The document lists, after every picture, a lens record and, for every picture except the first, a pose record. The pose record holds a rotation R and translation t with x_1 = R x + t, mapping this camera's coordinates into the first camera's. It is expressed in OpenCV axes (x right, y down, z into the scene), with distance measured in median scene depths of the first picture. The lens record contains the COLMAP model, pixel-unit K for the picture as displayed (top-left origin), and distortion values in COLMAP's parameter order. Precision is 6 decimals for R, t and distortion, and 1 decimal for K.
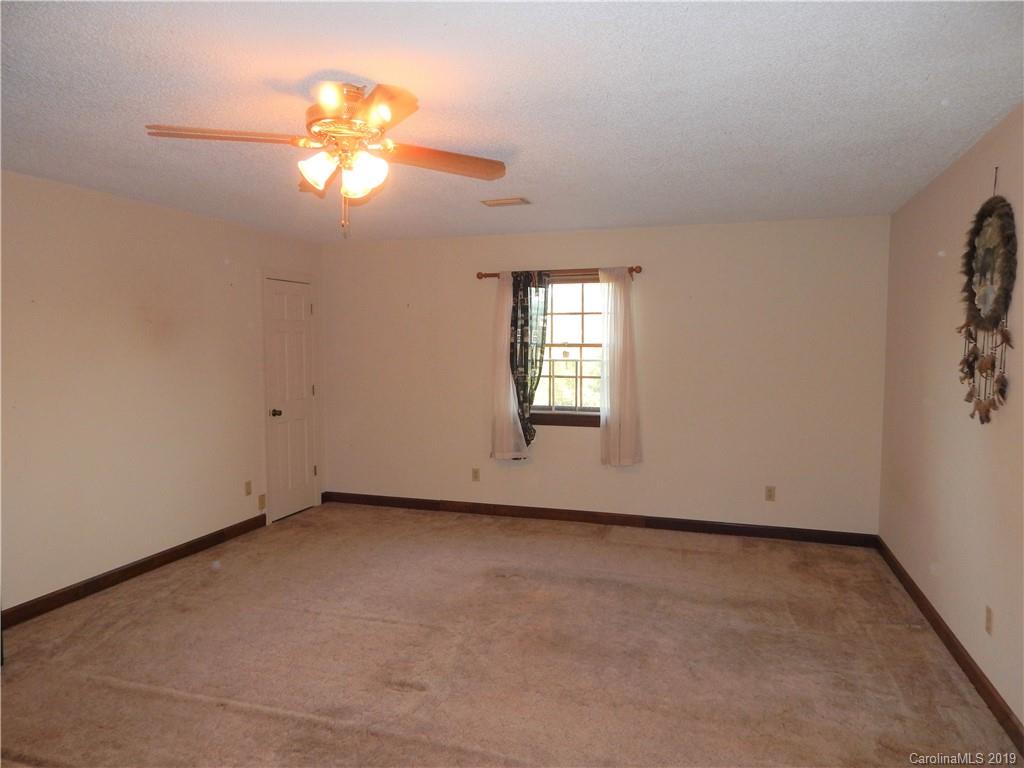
lens RADIAL K [[669.2, 0, 512.0], [0, 669.2, 384.0], [0, 0, 1]] dist [0.000708, -0.005742]
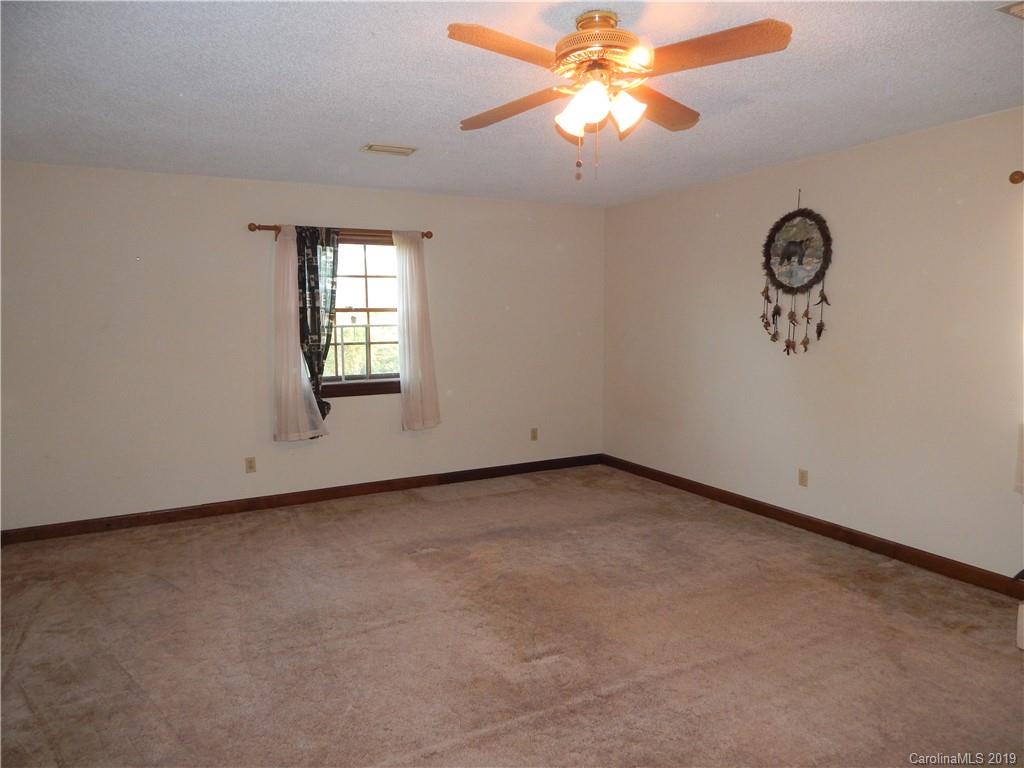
lens RADIAL K [[669.2, 0, 512.0], [0, 669.2, 384.0], [0, 0, 1]] dist [0.000708, -0.005742]
pose [[0.697258, -0.081578, 0.712163, -0.445325], [0.052696, 0.996648, 0.062572, -0.001572], [-0.714881, -0.006101, 0.699220, 0.185305]]
